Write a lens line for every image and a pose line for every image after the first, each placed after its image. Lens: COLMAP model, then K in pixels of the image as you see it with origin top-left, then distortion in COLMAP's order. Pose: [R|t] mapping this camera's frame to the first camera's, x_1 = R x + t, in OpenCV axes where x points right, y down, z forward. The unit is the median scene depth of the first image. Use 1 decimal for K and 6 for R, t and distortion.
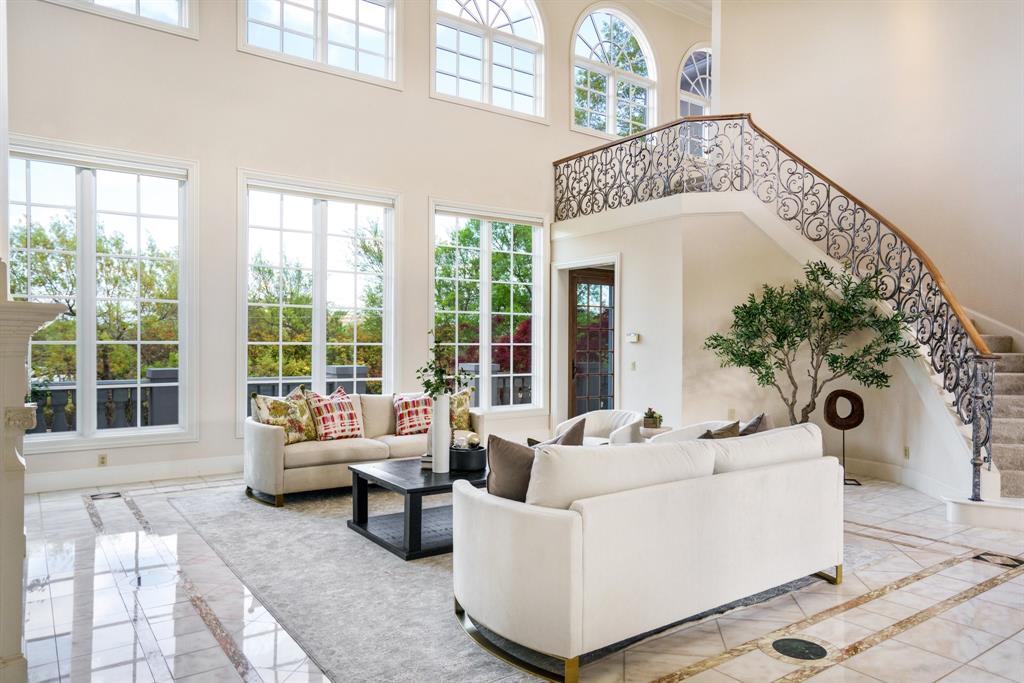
lens RADIAL K [[687.3, 0, 511.3], [0, 687.3, 344.1], [0, 0, 1]] dist [-0.000006, 0.000267]
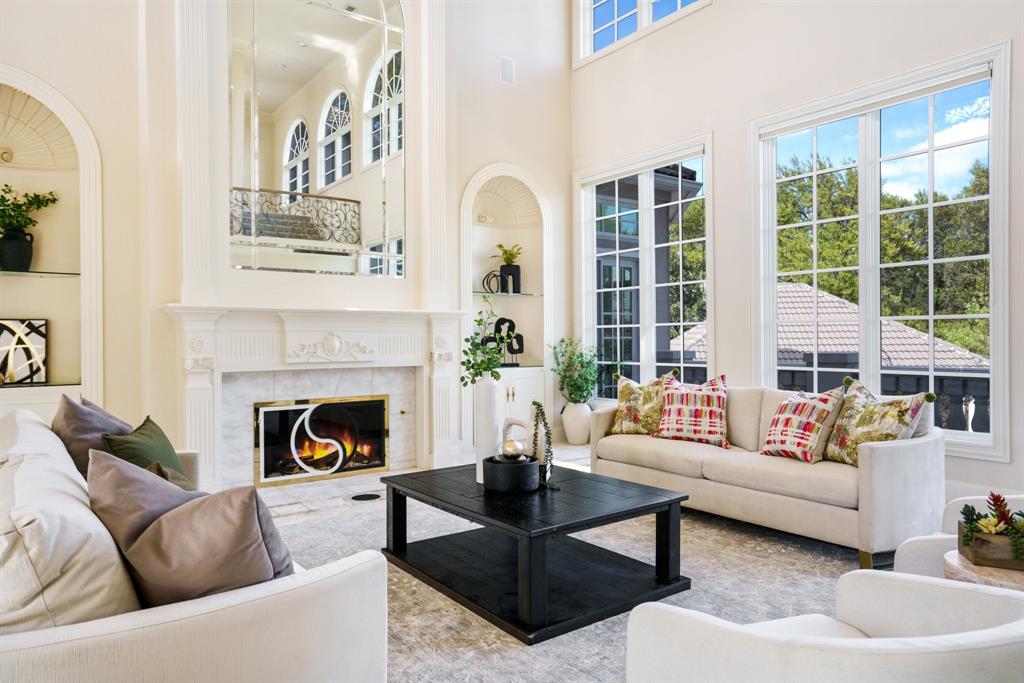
lens RADIAL K [[687.3, 0, 512.1], [0, 687.3, 338.3], [0, 0, 1]] dist [-0.000006, 0.000267]
pose [[0.020098, 0.000720, -0.999798, 0.536510], [0.006408, 0.999979, 0.000849, 0.019900], [0.999777, -0.006424, 0.020093, 0.799061]]
